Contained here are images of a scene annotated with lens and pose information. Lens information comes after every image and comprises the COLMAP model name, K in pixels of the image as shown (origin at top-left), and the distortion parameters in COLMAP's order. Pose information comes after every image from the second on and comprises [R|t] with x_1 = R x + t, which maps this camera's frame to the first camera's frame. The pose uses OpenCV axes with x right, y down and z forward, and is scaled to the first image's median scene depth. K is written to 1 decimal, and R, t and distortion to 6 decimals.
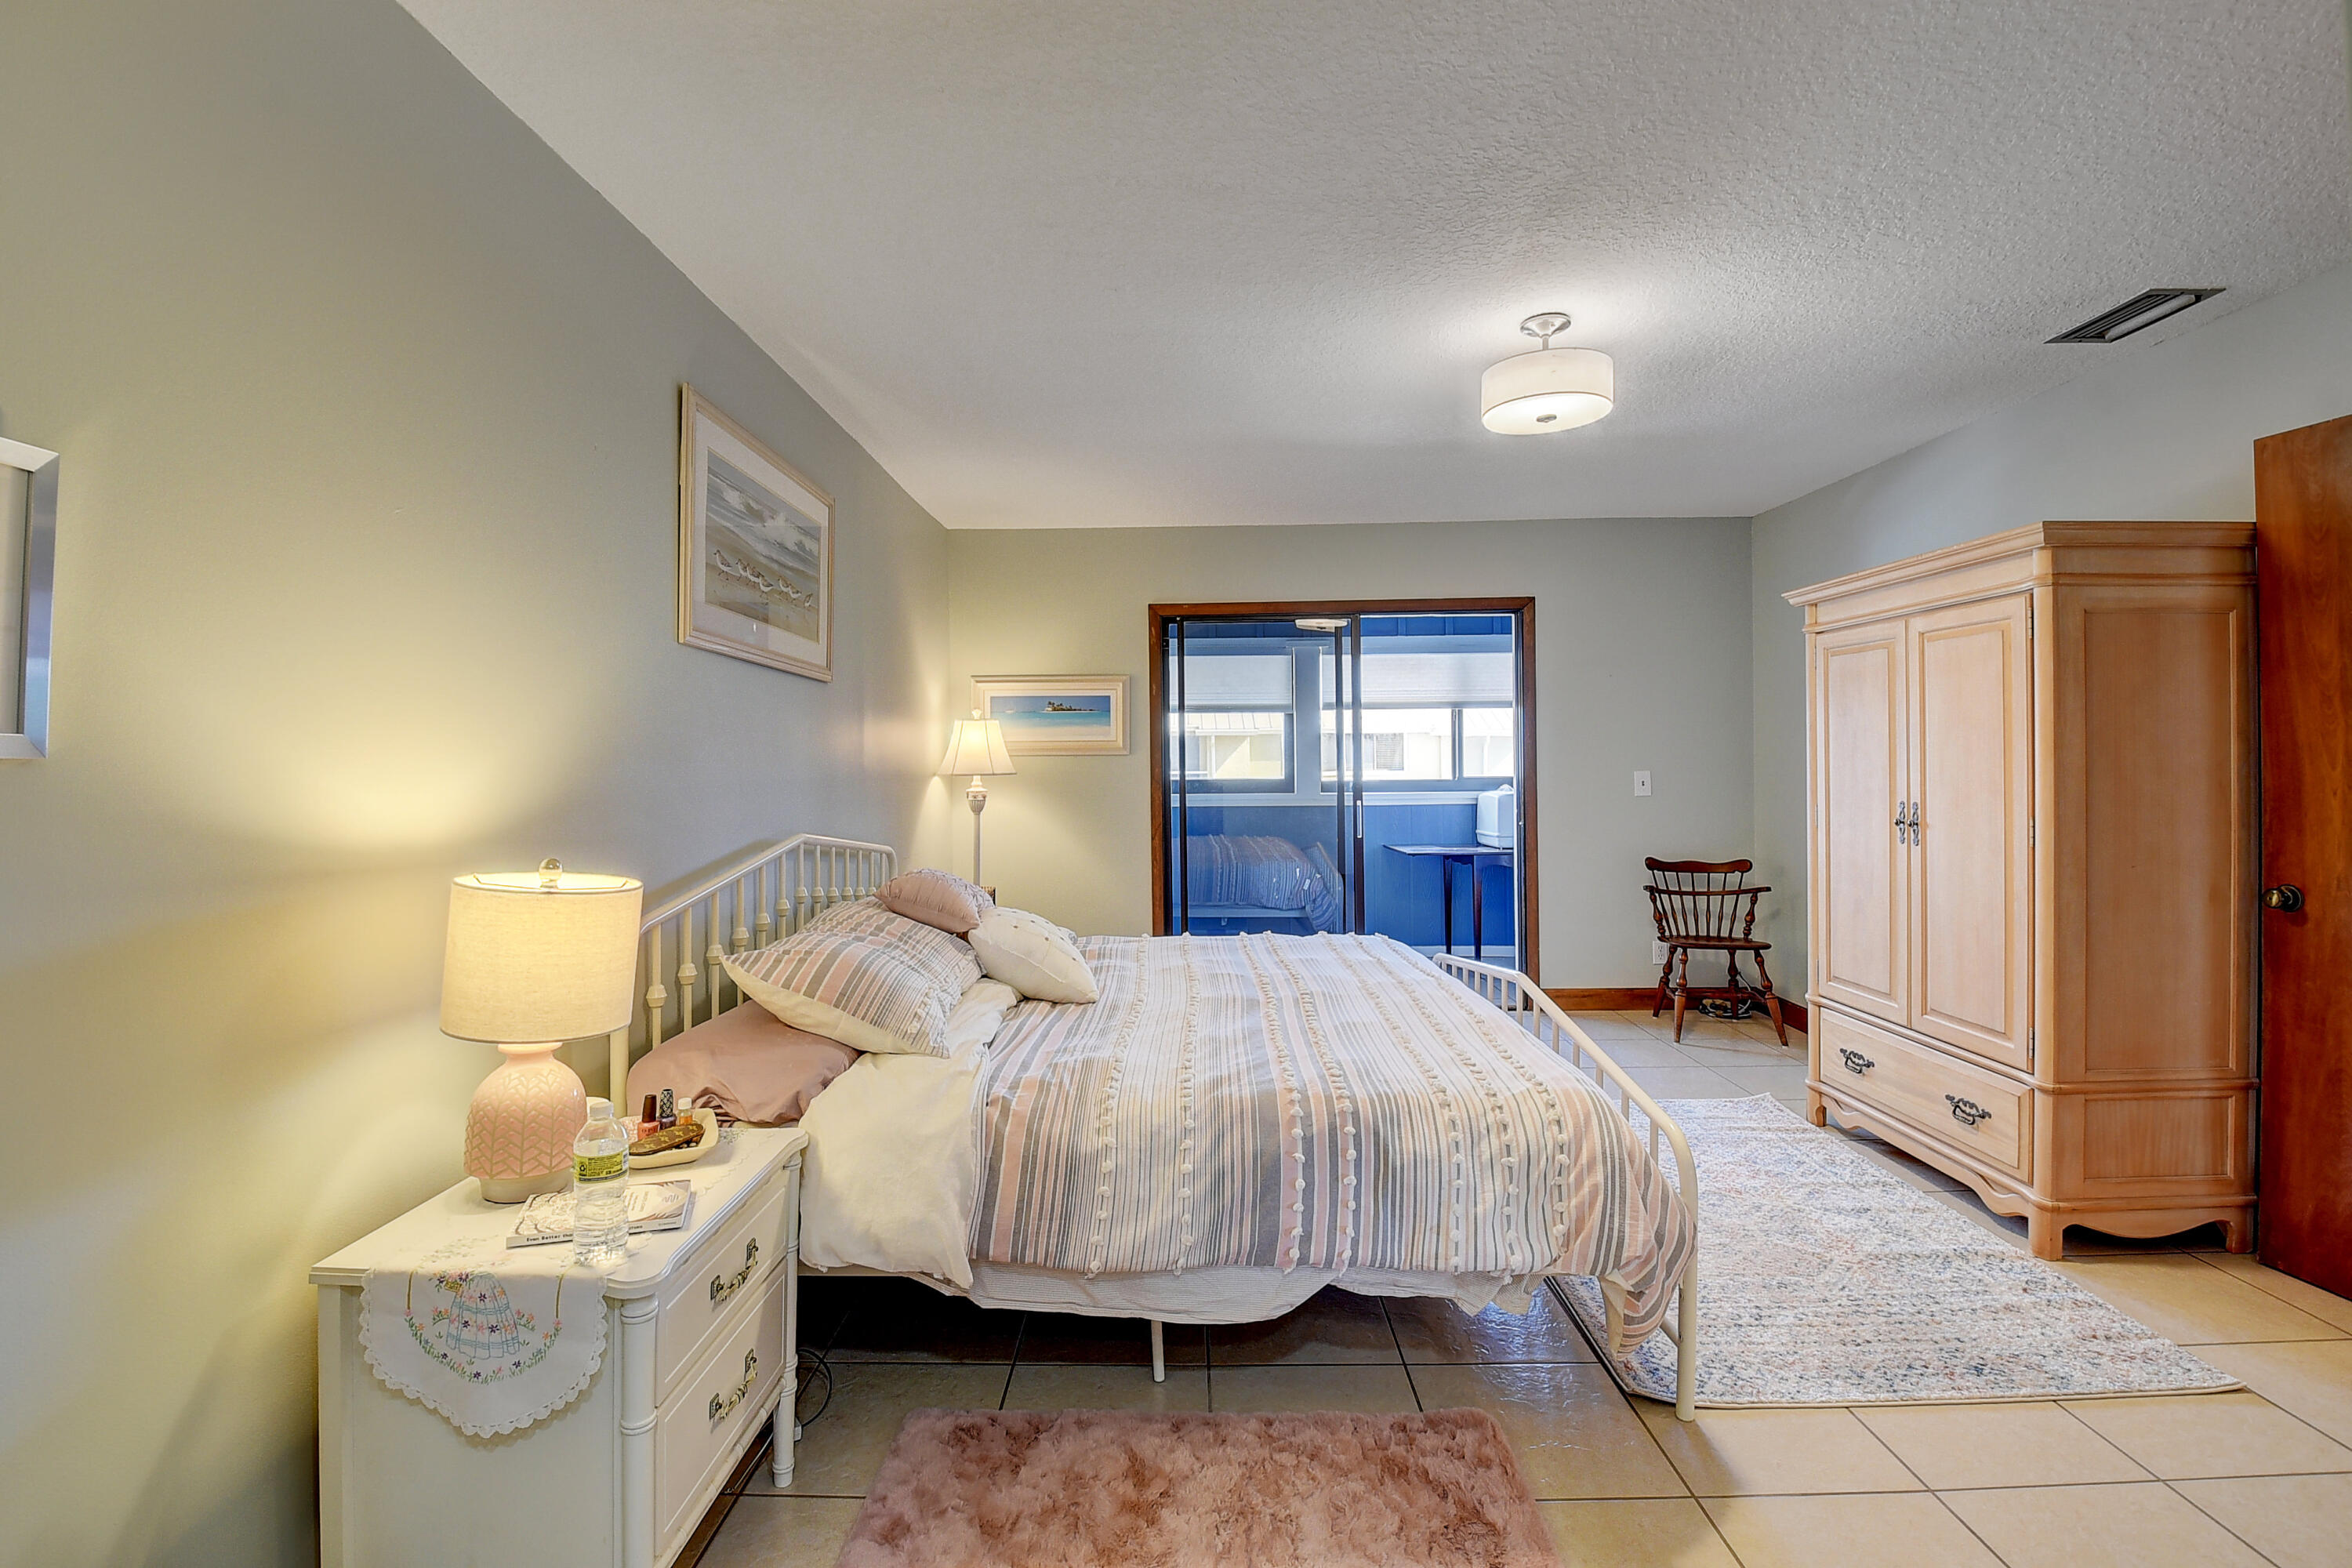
lens RADIAL K [[1040.3, 0, 1168.3], [0, 1040.3, 756.1], [0, 0, 1]] dist [0.017606, -0.021546]
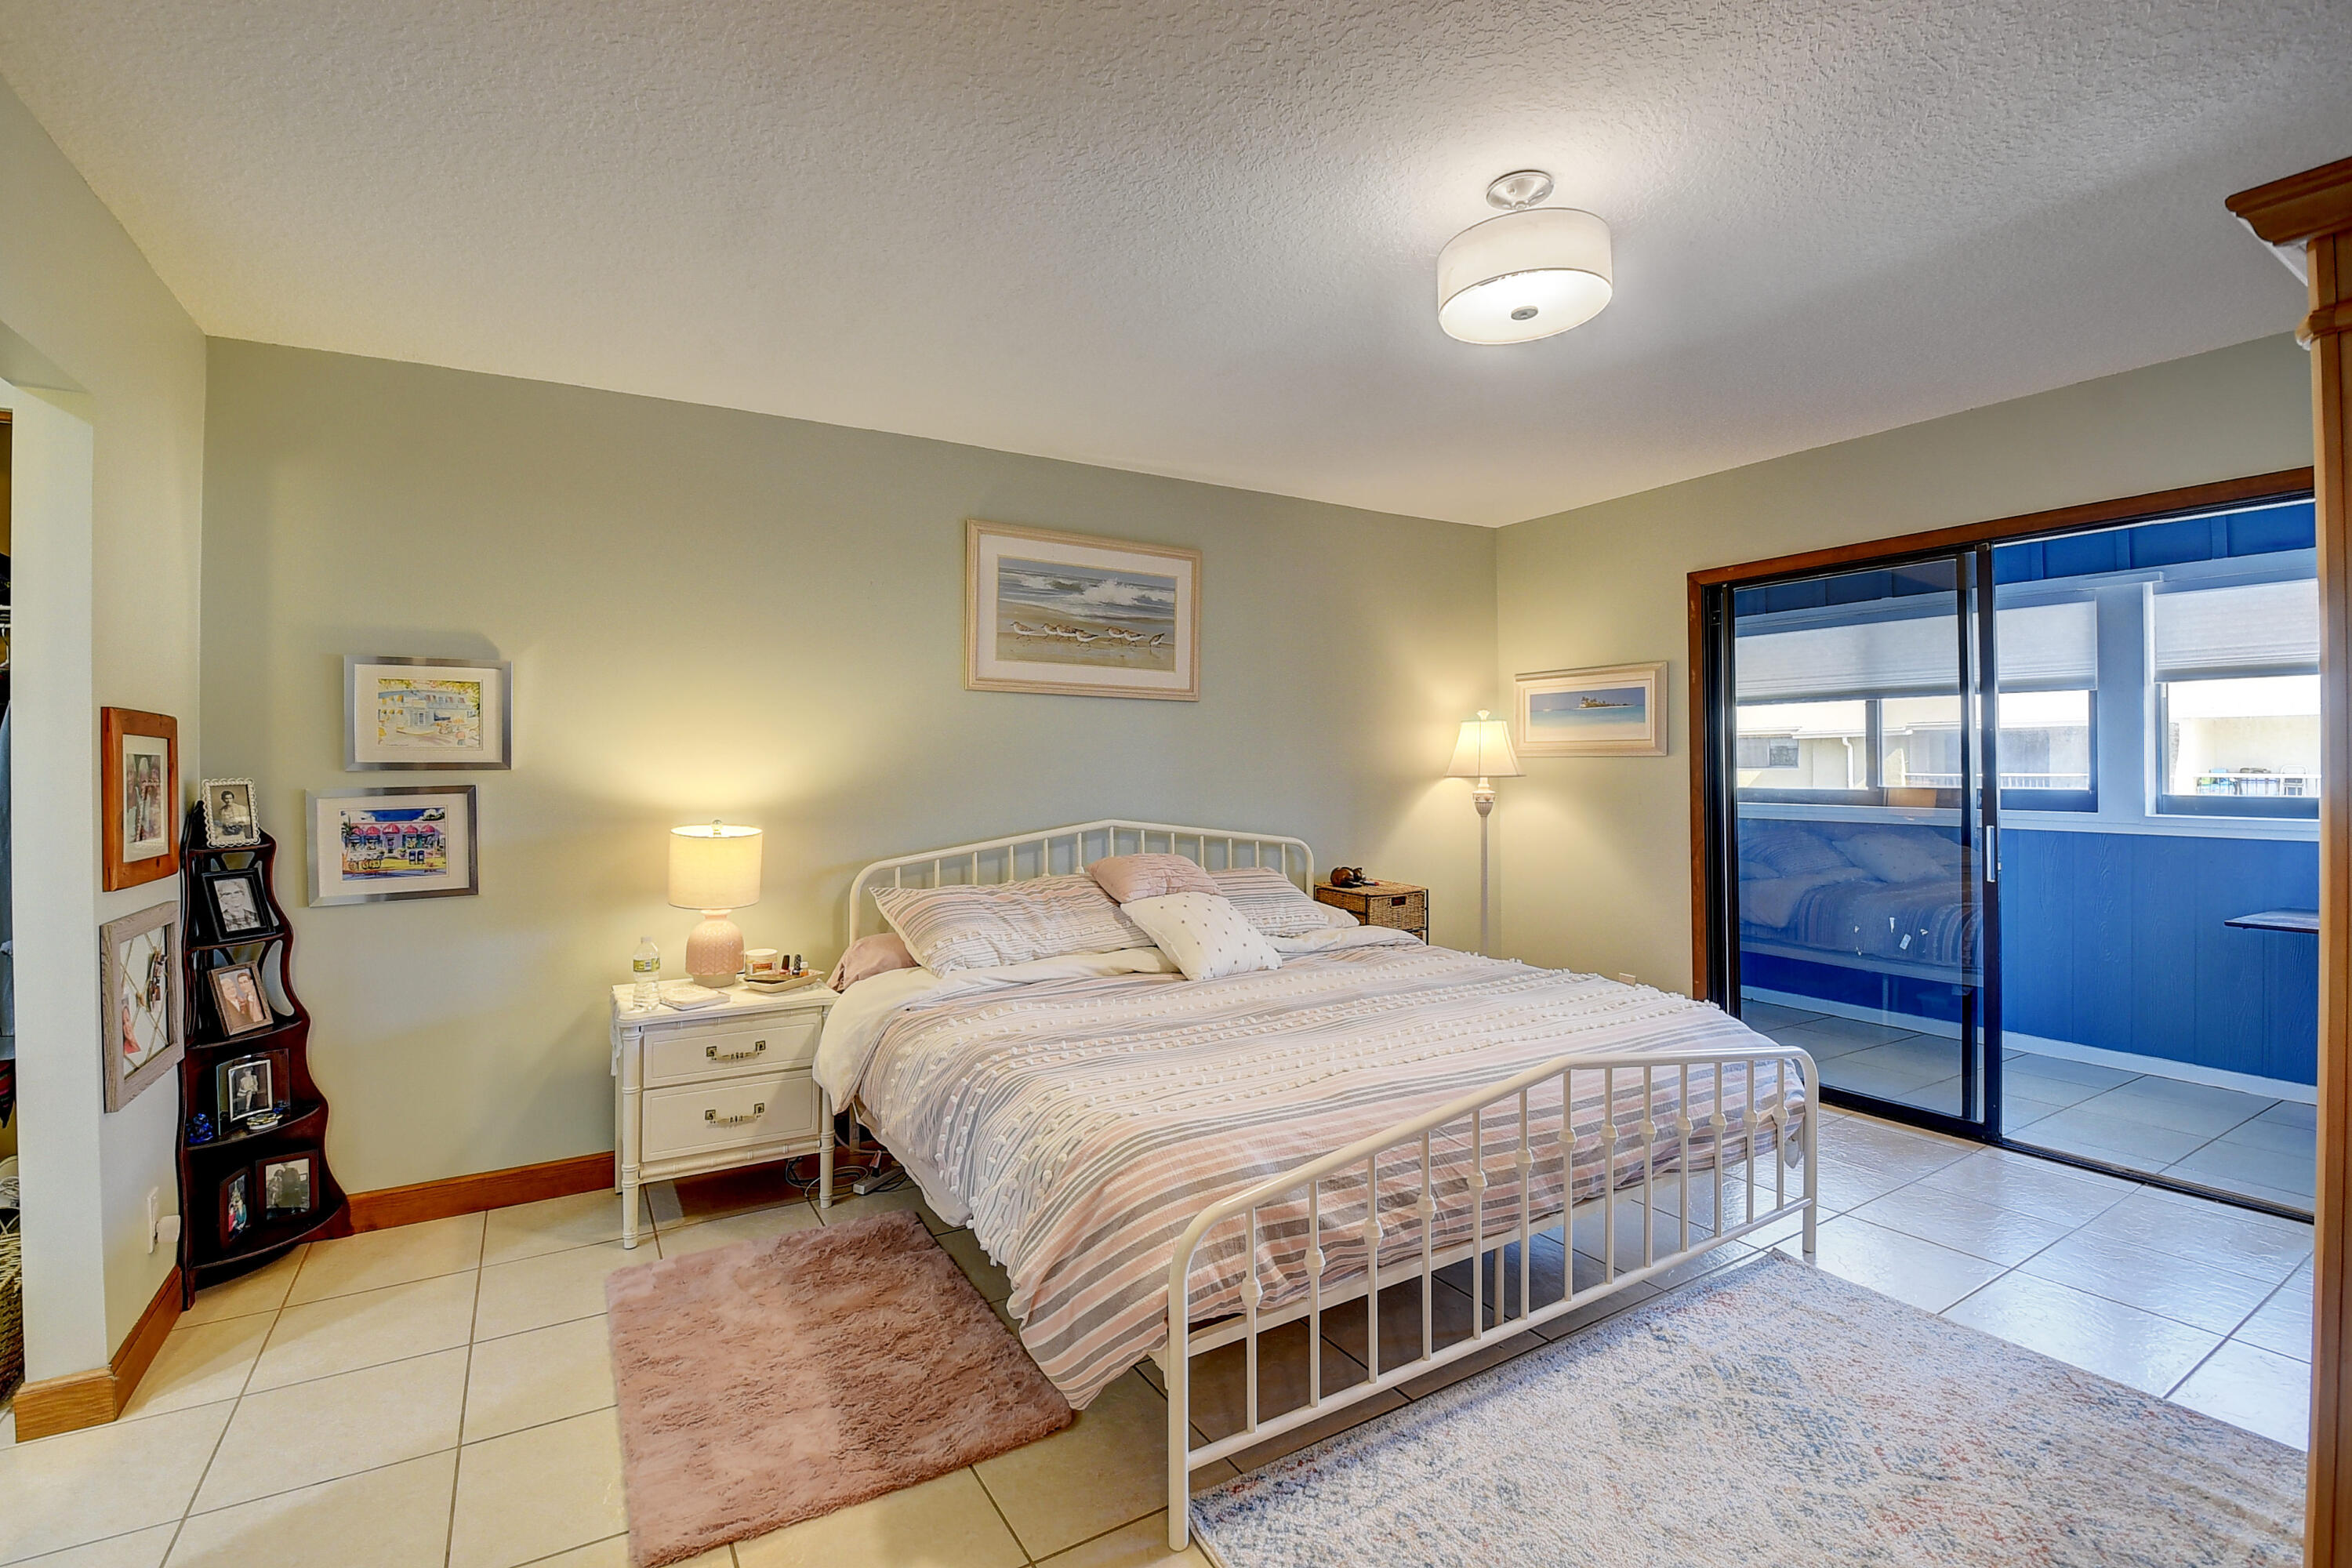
lens RADIAL K [[1040.3, 0, 1168.3], [0, 1040.3, 756.1], [0, 0, 1]] dist [0.017606, -0.021546]
pose [[0.494193, 0.014796, -0.869227, 0.500112], [0.002621, 0.999825, 0.018509, -0.019108], [0.869349, -0.011425, 0.494067, 0.243906]]
